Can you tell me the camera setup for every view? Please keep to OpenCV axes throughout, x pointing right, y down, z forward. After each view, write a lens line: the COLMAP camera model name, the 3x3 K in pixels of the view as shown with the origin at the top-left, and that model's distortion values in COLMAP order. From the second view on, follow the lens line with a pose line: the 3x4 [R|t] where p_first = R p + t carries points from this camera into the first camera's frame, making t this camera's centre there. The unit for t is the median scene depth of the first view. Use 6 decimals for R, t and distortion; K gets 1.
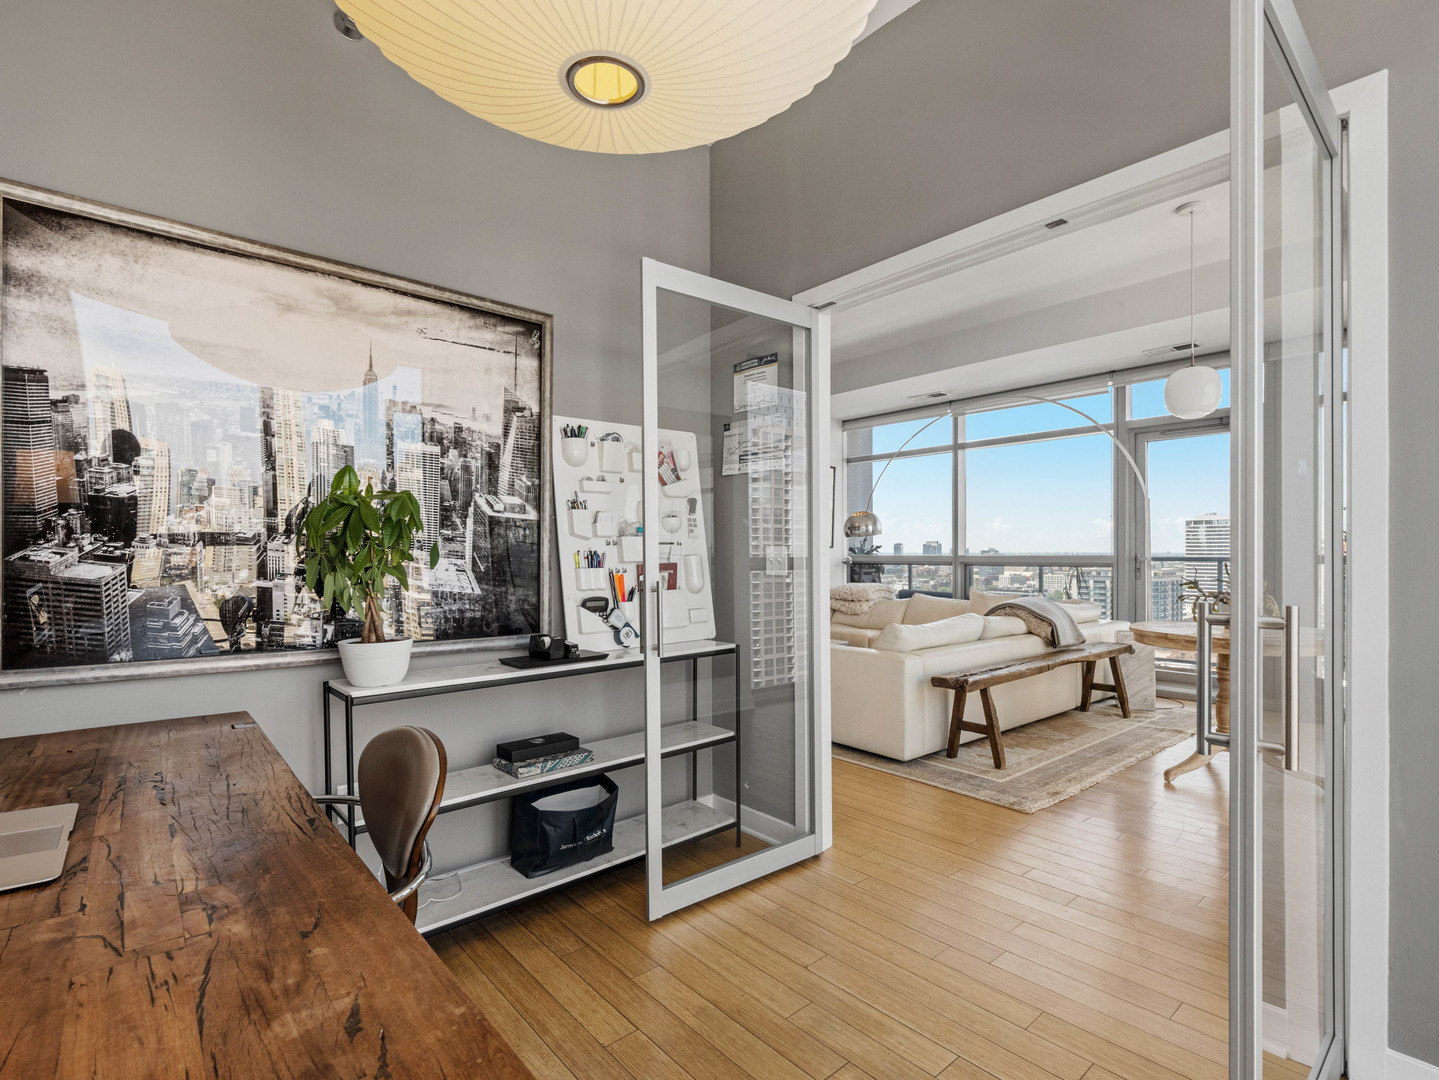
lens RADIAL K [[690.7, 0, 734.5], [0, 690.7, 570.4], [0, 0, 1]] dist [-0.013636, -0.000525]
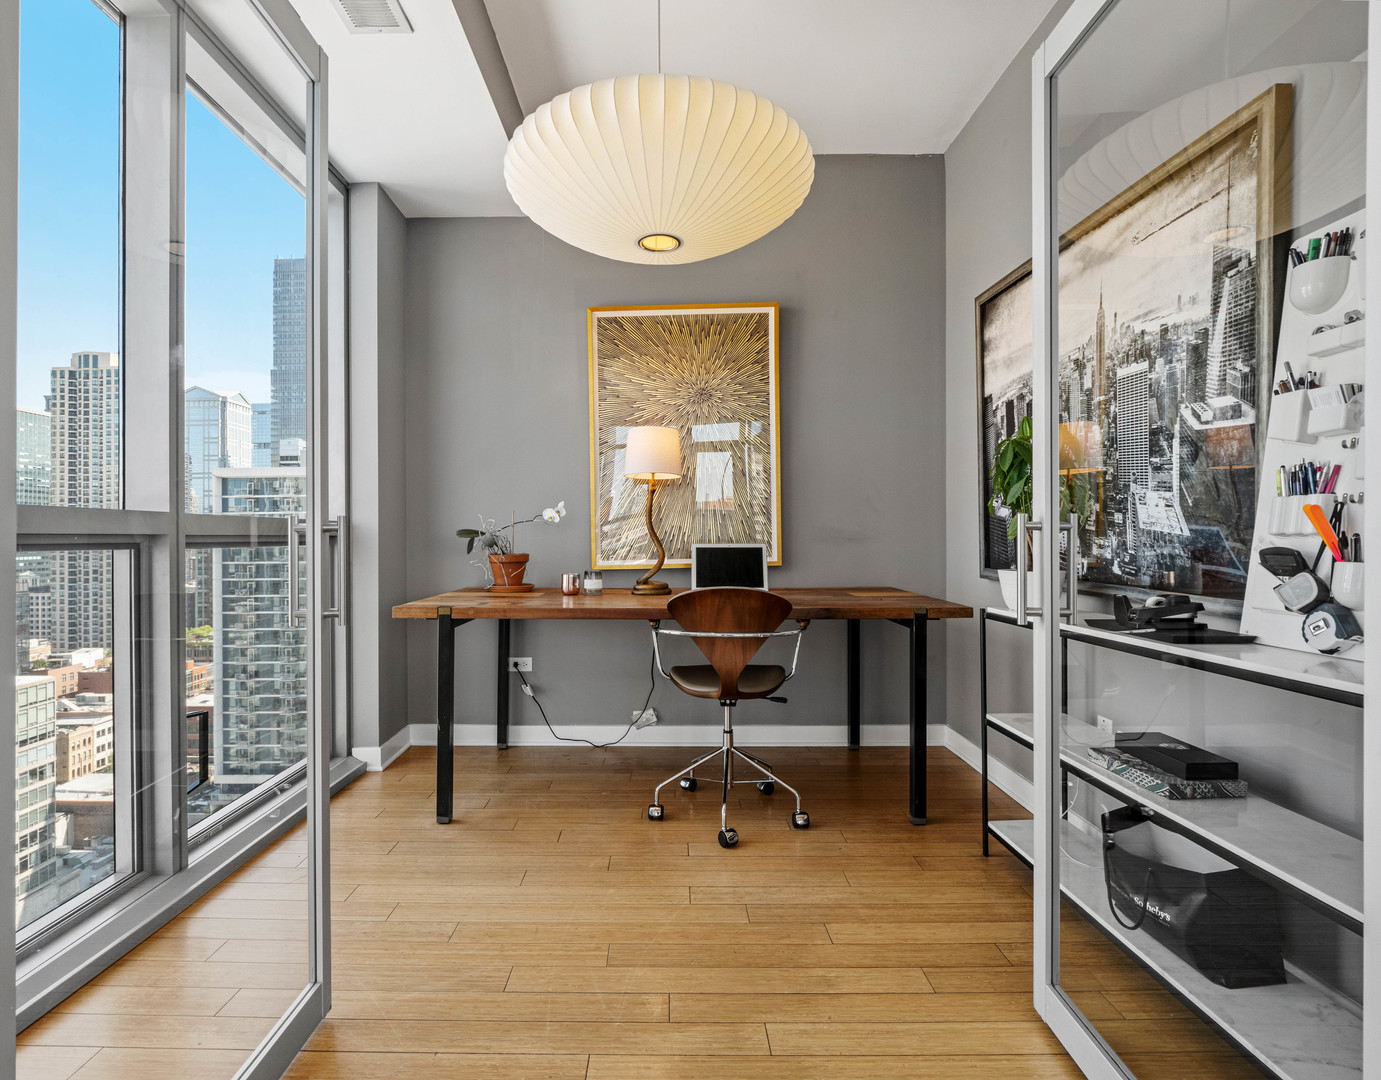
lens RADIAL K [[687.8, 0, 650.0], [0, 687.8, 532.3], [0, 0, 1]] dist [-0.004743, -0.002018]
pose [[-0.665673, 0.002740, -0.746239, 0.562619], [-0.009729, 0.999876, 0.012350, 0.025448], [0.746180, 0.015482, -0.665564, 1.014938]]
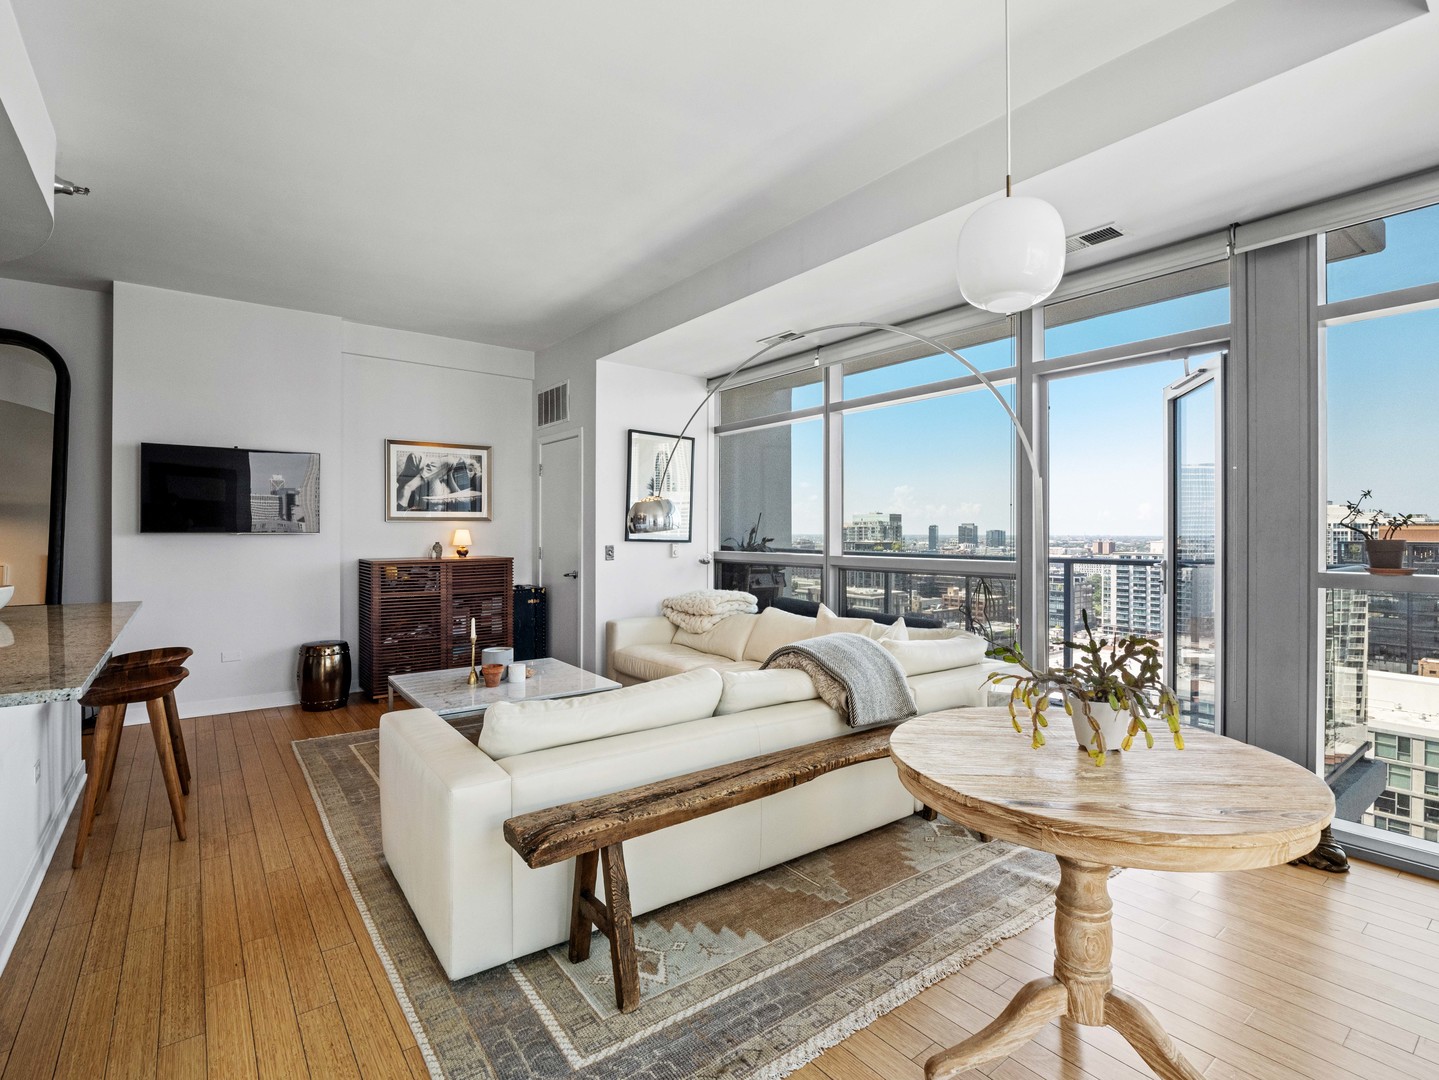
lens RADIAL K [[690.7, 0, 732.8], [0, 690.7, 535.0], [0, 0, 1]] dist [-0.013636, -0.000525]
pose [[0.999013, 0.005455, -0.044076, 0.718835], [-0.006554, 0.999670, -0.024834, -0.070331], [0.043926, 0.025098, 0.998719, 0.733525]]
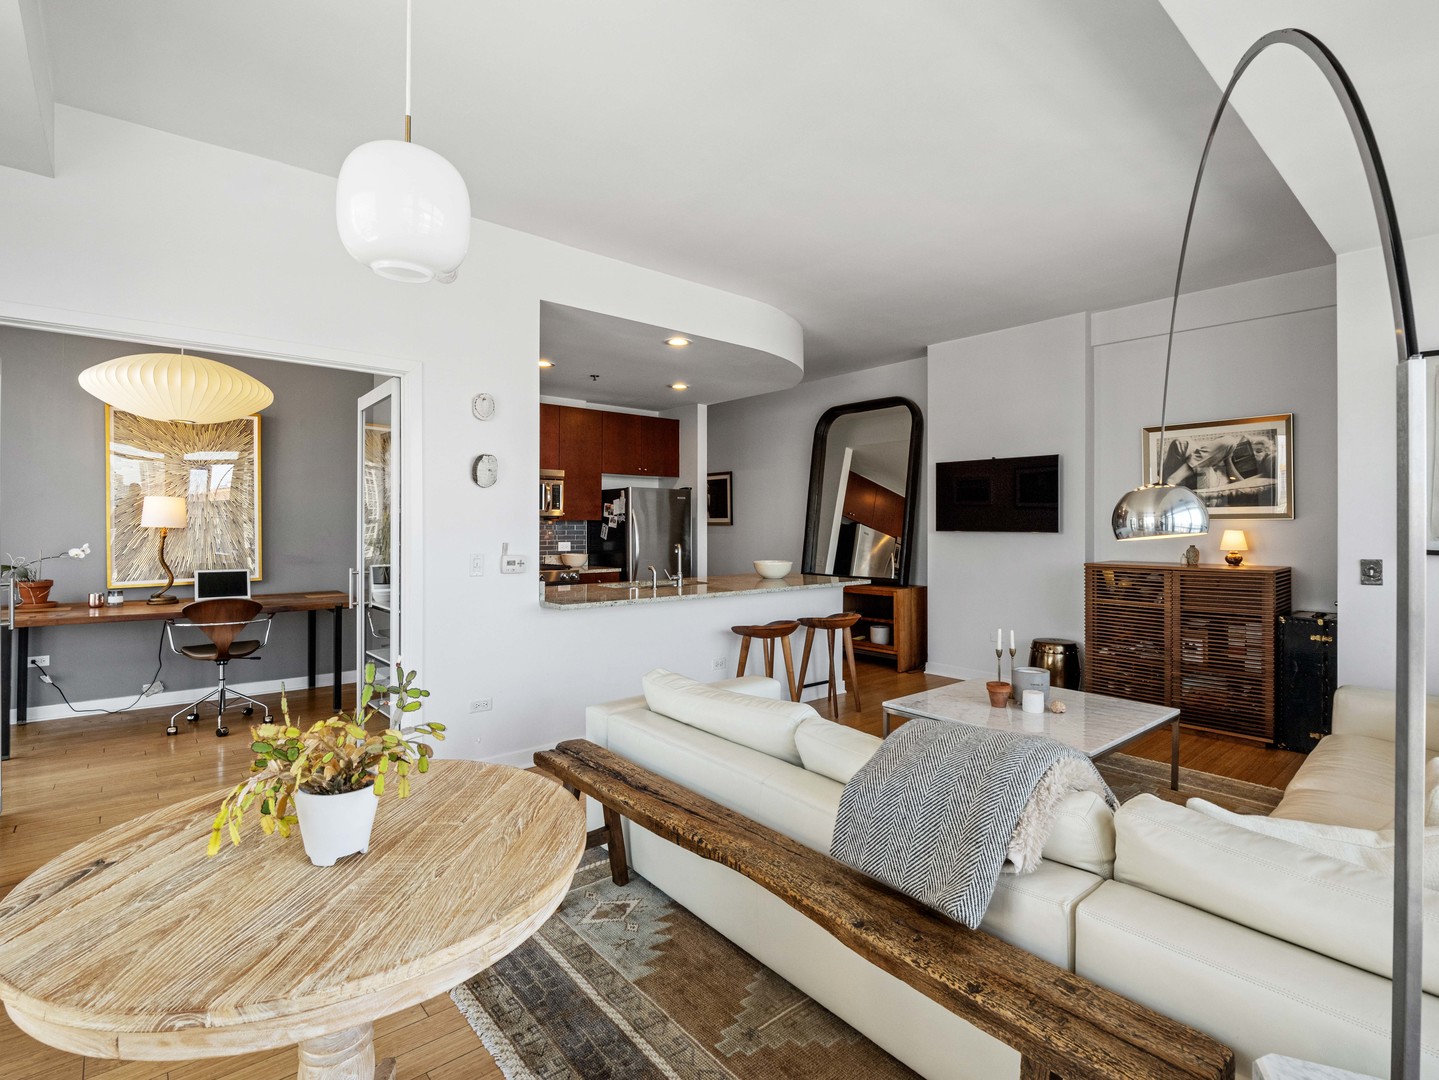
lens RADIAL K [[690.7, 0, 692.8], [0, 690.7, 529.3], [0, 0, 1]] dist [-0.013636, -0.000525]
pose [[-0.007730, 0.010591, -0.999914, 1.531041], [-0.030697, 0.999470, 0.010824, -0.120983], [0.999499, 0.030778, -0.007400, 1.677237]]
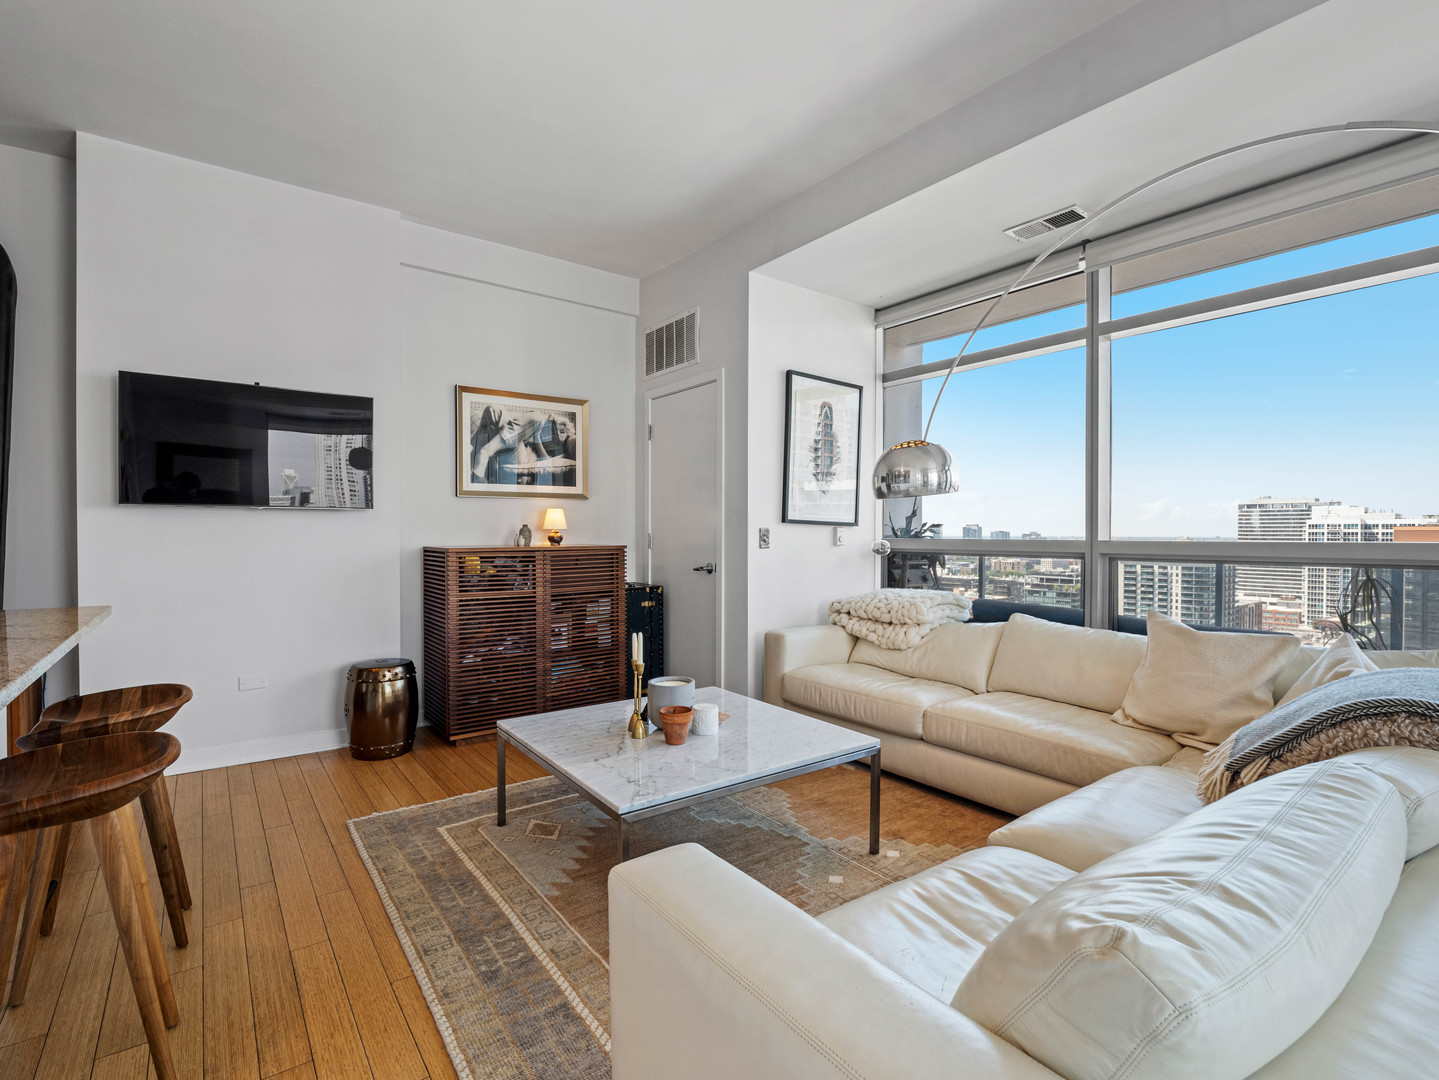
lens RADIAL K [[690.7, 0, 733.4], [0, 690.7, 544.4], [0, 0, 1]] dist [-0.013636, -0.000525]
pose [[0.998425, 0.006234, -0.055750, 0.227569], [-0.006895, 0.999908, -0.011672, -0.030251], [0.055672, 0.012038, 0.998377, 1.327287]]
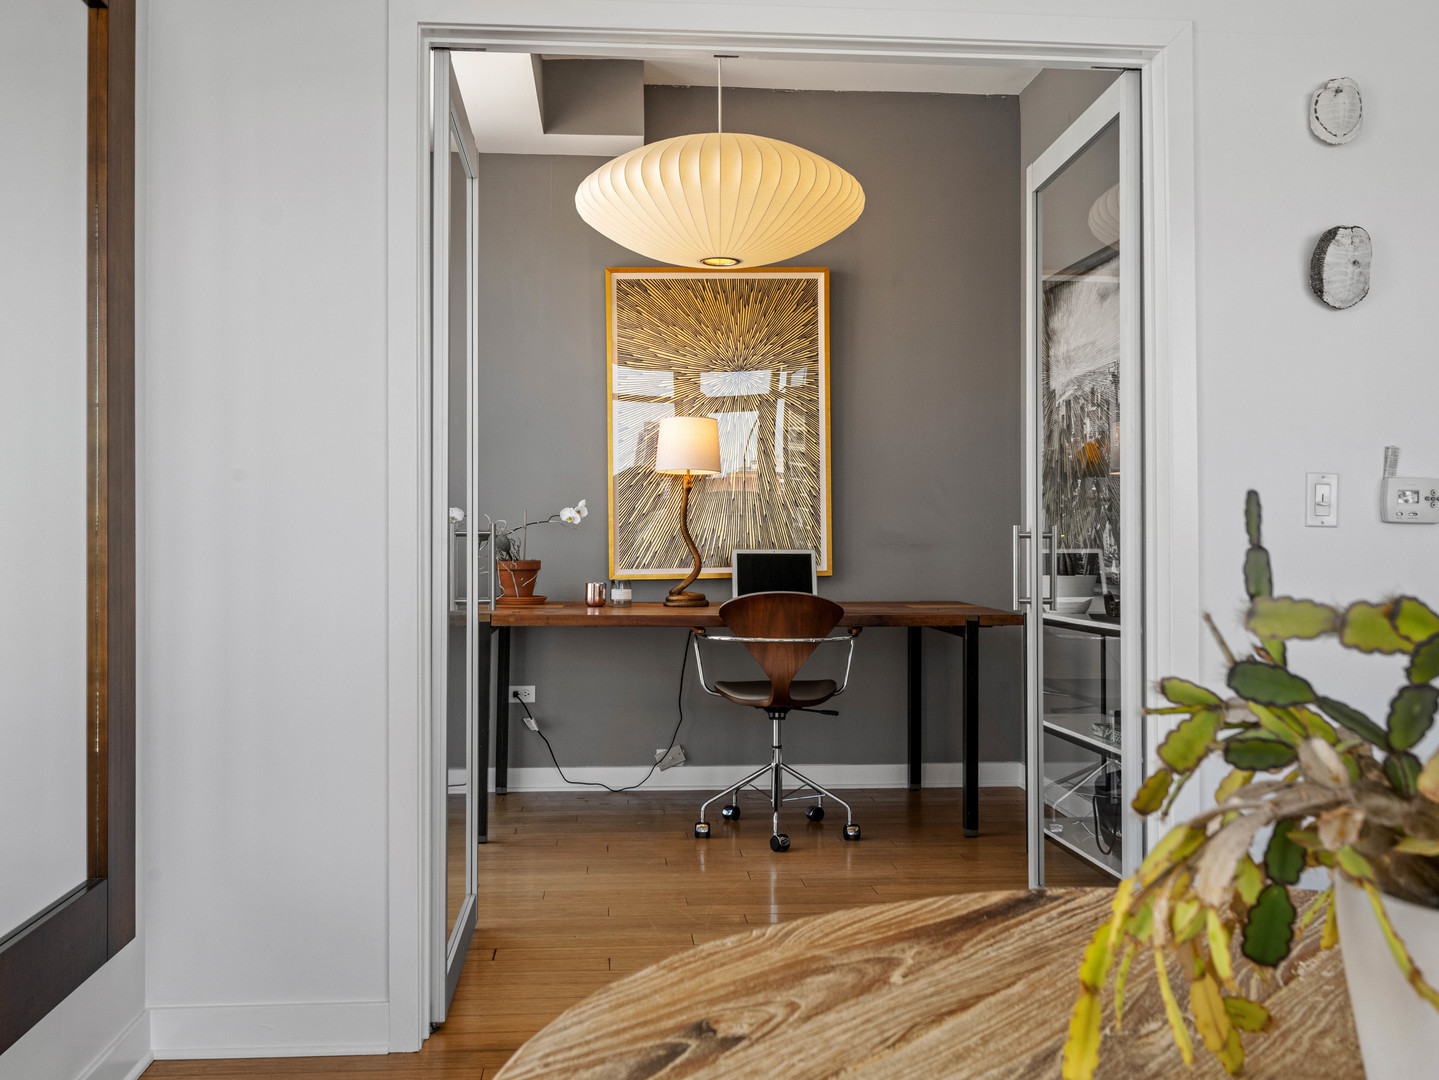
lens RADIAL K [[1321.5, 0, 715.8], [0, 1321.5, 518.5], [0, 0, 1]] dist [-0.007155, 0.000000]
pose [[-0.582423, -0.007660, -0.812850, 1.311794], [-0.015505, 0.999878, 0.001686, 0.008670], [0.812738, 0.013585, -0.582471, 1.448946]]
